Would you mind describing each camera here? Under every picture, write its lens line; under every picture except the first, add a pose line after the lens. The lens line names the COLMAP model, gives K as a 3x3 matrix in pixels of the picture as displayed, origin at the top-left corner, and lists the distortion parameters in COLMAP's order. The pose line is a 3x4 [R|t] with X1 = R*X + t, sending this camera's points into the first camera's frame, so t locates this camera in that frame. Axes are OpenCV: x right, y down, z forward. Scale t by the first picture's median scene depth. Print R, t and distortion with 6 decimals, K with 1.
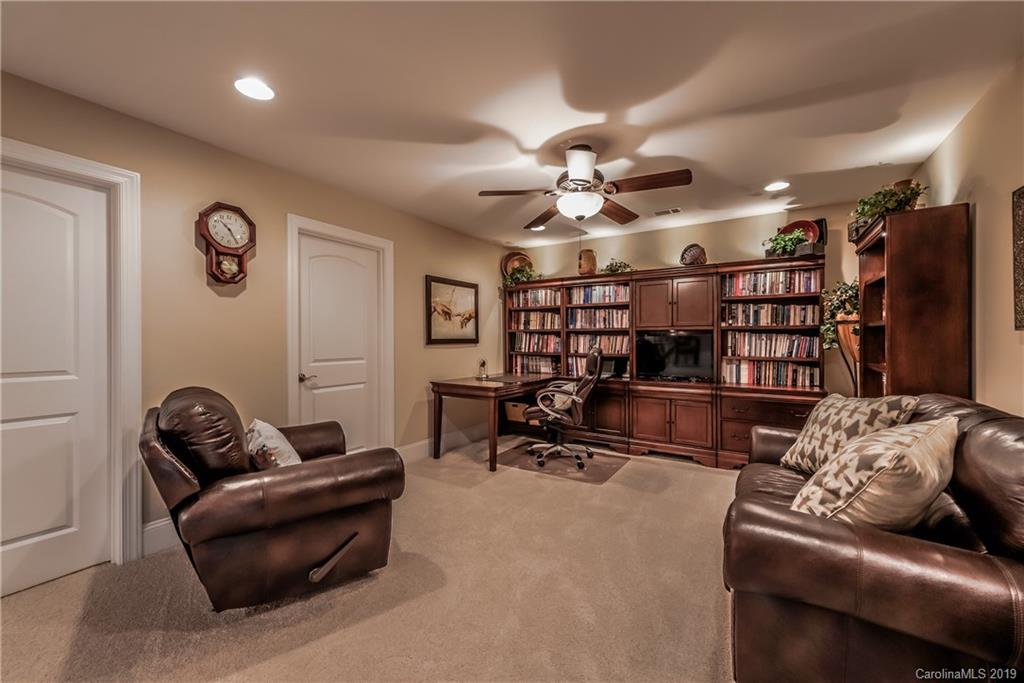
lens RADIAL K [[402.5, 0, 511.4], [0, 402.5, 339.3], [0, 0, 1]] dist [0.000540, -0.000114]
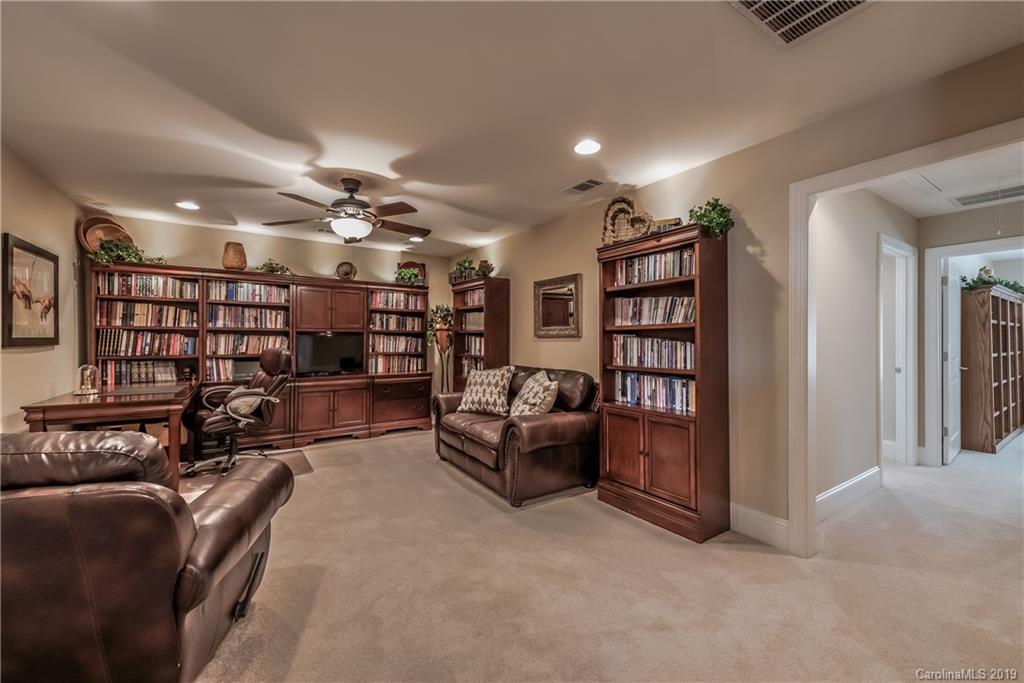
lens RADIAL K [[402.5, 0, 511.4], [0, 402.5, 339.3], [0, 0, 1]] dist [0.000540, -0.000114]
pose [[0.386199, 0.002061, 0.922413, -0.447933], [-0.004070, 0.999992, -0.000530, -0.002359], [-0.922406, -0.003550, 0.386205, 0.059291]]
